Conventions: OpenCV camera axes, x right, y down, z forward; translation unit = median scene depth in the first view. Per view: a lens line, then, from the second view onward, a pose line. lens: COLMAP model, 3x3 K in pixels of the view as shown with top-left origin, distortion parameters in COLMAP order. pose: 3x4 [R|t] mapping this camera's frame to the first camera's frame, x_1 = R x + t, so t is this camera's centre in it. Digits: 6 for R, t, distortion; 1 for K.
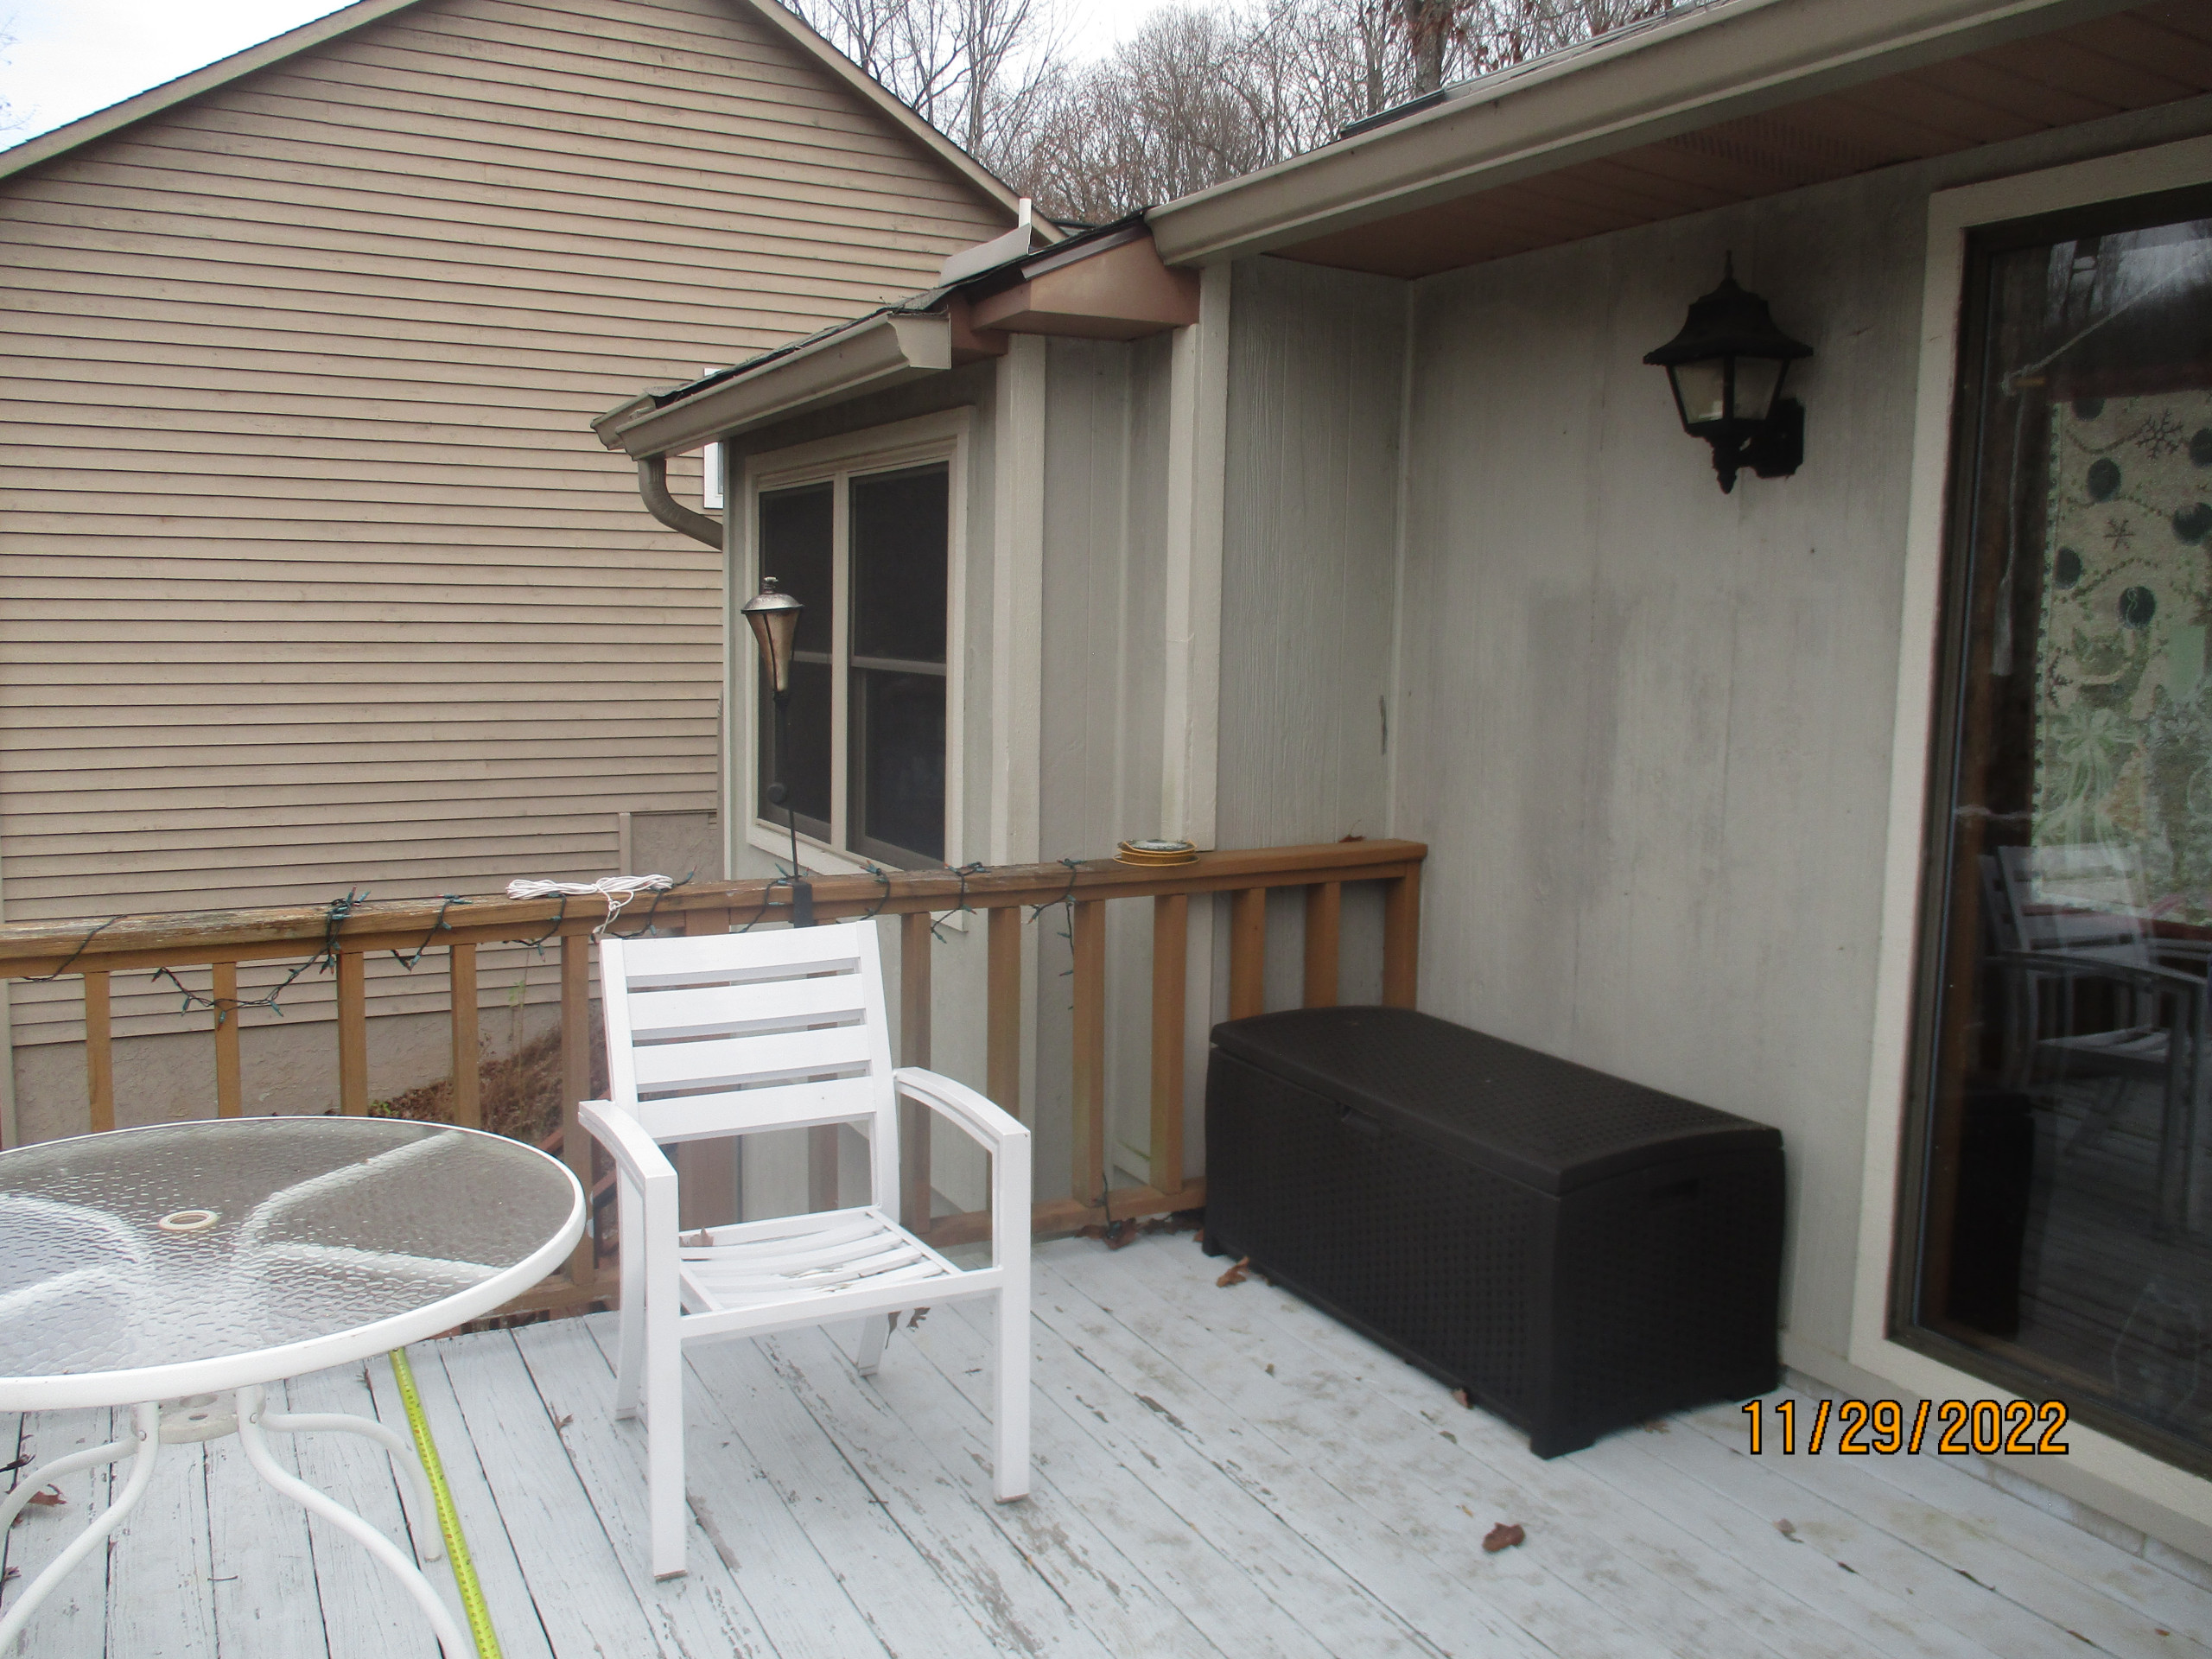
lens RADIAL K [[1845.3, 0, 1093.6], [0, 1845.3, 819.1], [0, 0, 1]] dist [-0.034487, 0.010330]
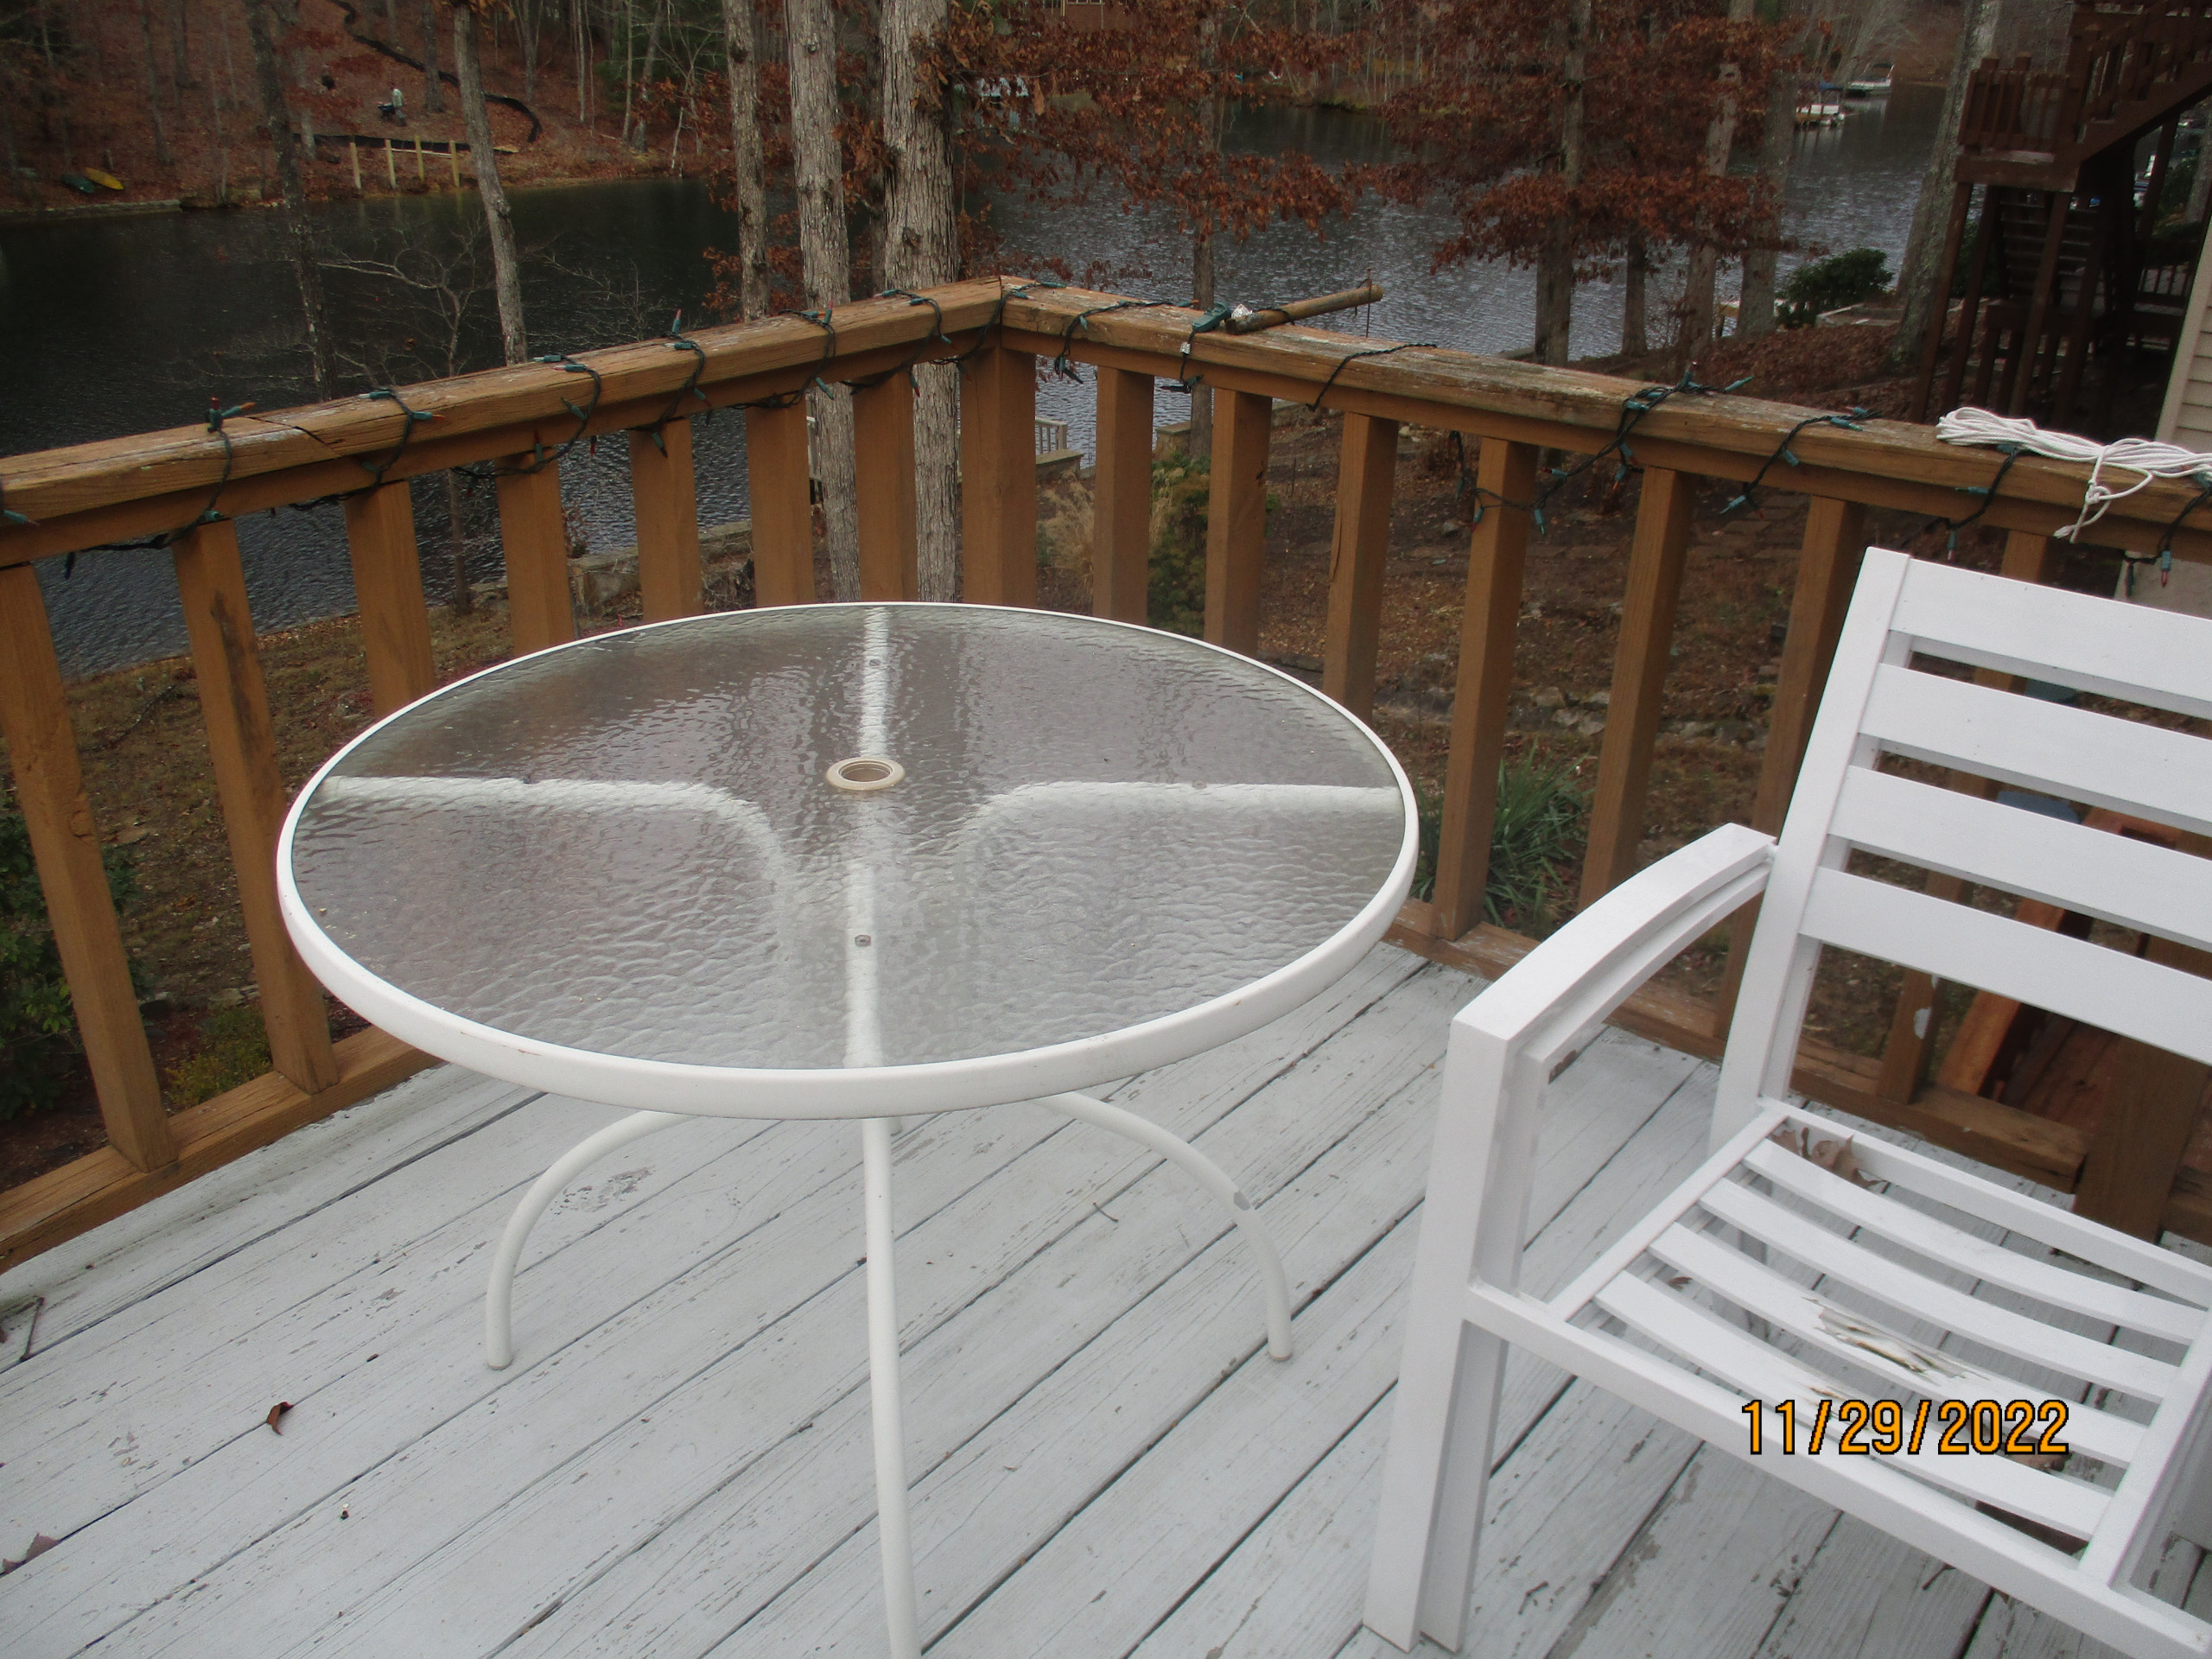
lens RADIAL K [[1826.8, 0, 1106.0], [0, 1826.8, 829.5], [0, 0, 1]] dist [-0.017162, -0.000141]
pose [[0.389662, 0.387153, -0.835629, 0.081833], [-0.122735, 0.921085, 0.369512, -0.017835], [0.912743, -0.041424, 0.406429, 0.463009]]
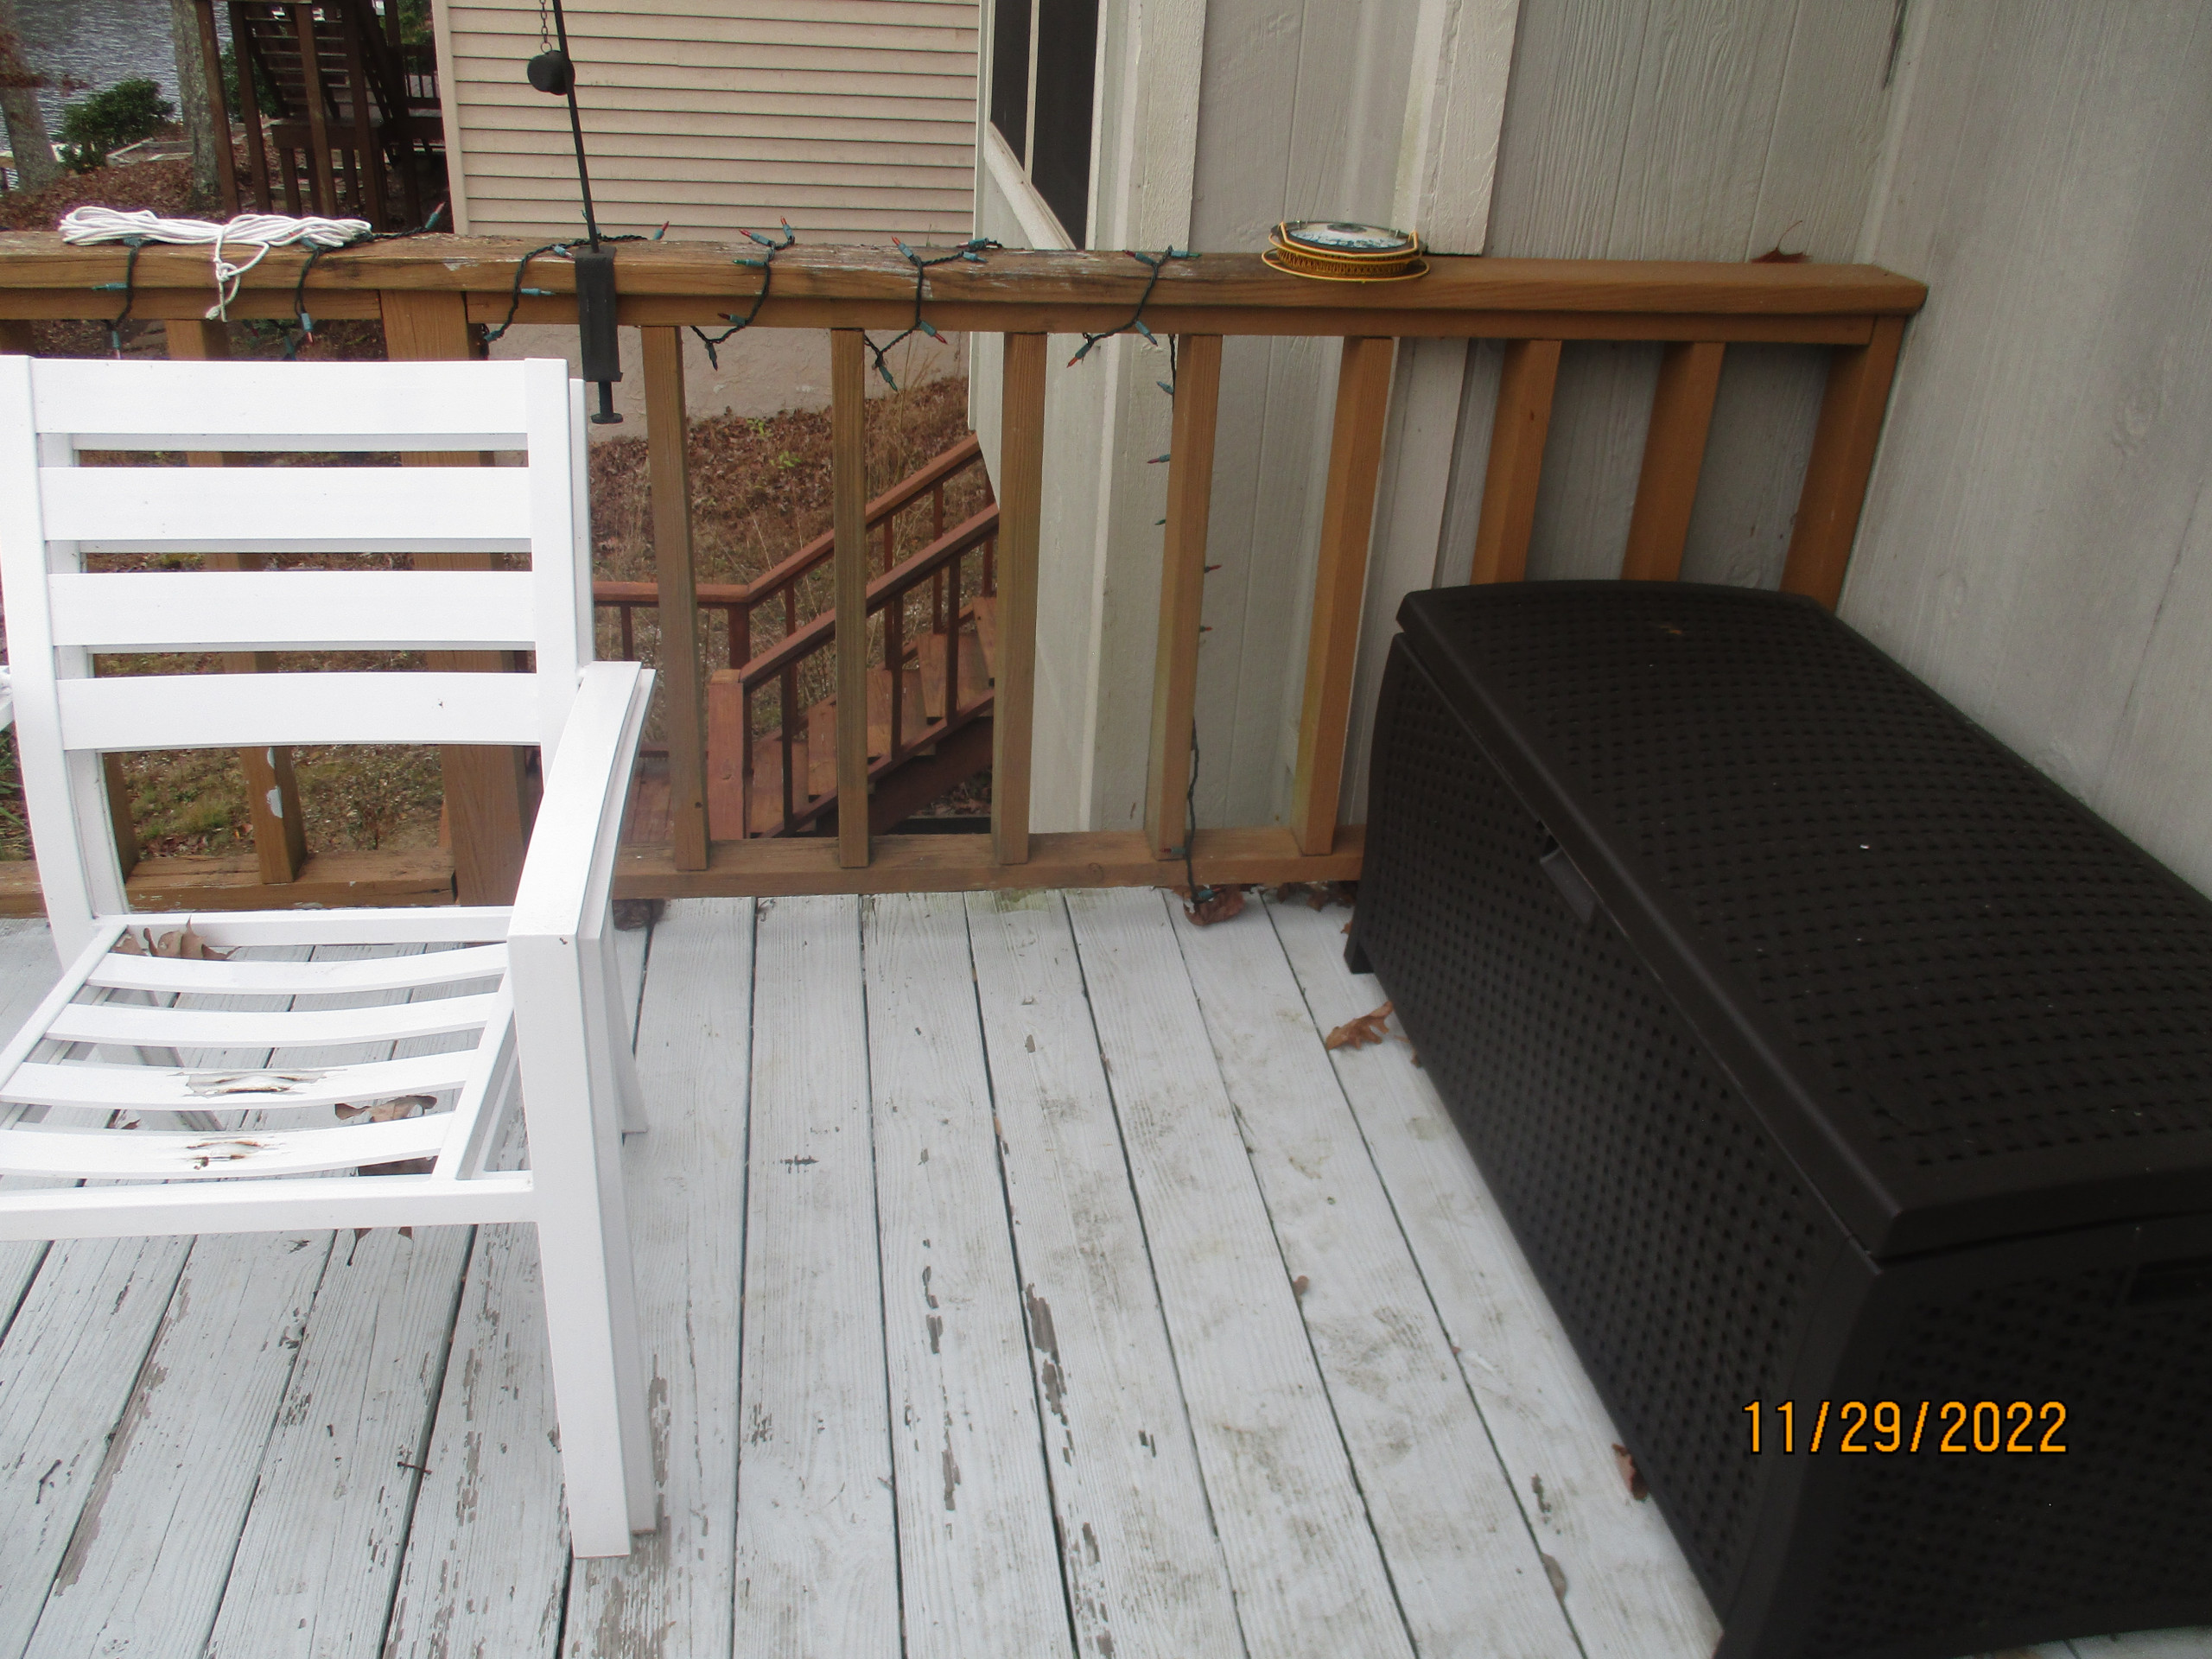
lens RADIAL K [[1845.3, 0, 1093.6], [0, 1845.3, 819.1], [0, 0, 1]] dist [-0.034487, 0.010330]
pose [[0.944710, 0.183861, -0.271512, 0.139062], [-0.076426, 0.928669, 0.362950, -0.015938], [0.318878, -0.322132, 0.891374, 0.474059]]
